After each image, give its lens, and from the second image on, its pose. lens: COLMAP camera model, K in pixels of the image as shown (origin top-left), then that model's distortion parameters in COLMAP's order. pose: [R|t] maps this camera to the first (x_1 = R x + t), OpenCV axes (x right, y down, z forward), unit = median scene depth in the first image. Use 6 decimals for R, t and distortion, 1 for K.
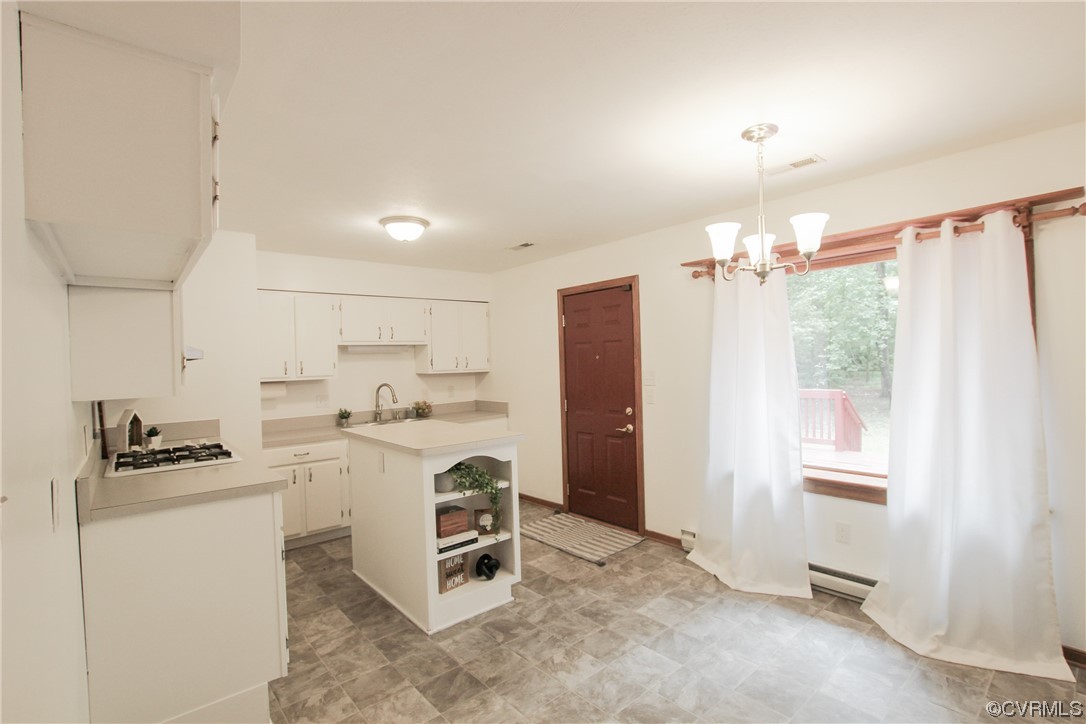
lens RADIAL K [[502.1, 0, 545.9], [0, 502.1, 364.1], [0, 0, 1]] dist [-0.036173, 0.006164]
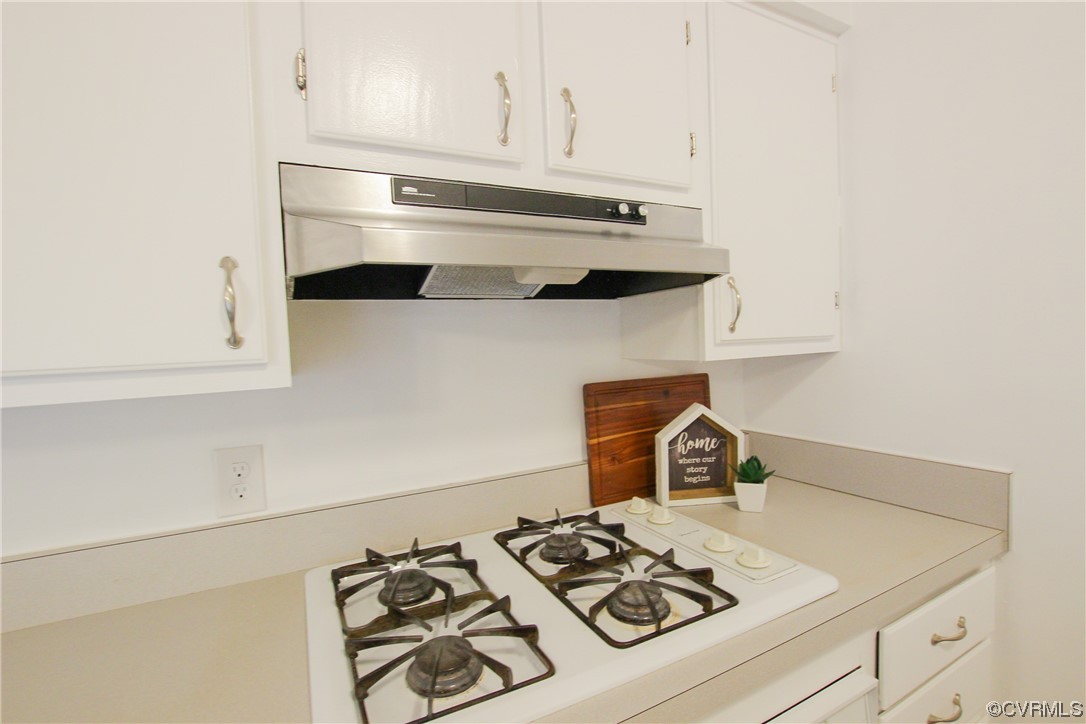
lens RADIAL K [[502.1, 0, 543.3], [0, 502.1, 360.7], [0, 0, 1]] dist [-0.036173, 0.006164]
pose [[-0.227066, 0.070119, -0.971352, -0.375745], [0.044546, 0.997109, 0.061564, 0.020360], [0.972860, -0.029291, -0.229533, 0.899716]]
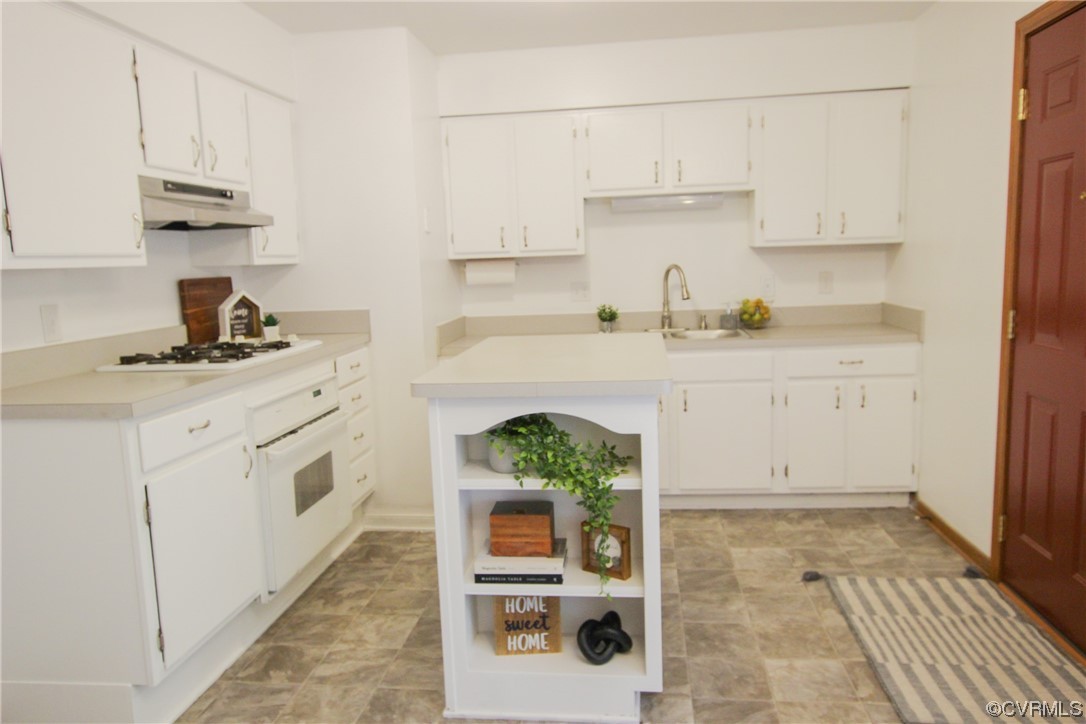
lens RADIAL K [[781.6, 0, 541.9], [0, 781.6, 363.4], [0, 0, 1]] dist [-0.006332, 0.014028]
pose [[0.670238, 0.105137, -0.734662, 0.383150], [0.012564, 0.988165, 0.152878, 0.020309], [0.742040, -0.111694, 0.660985, 0.479178]]
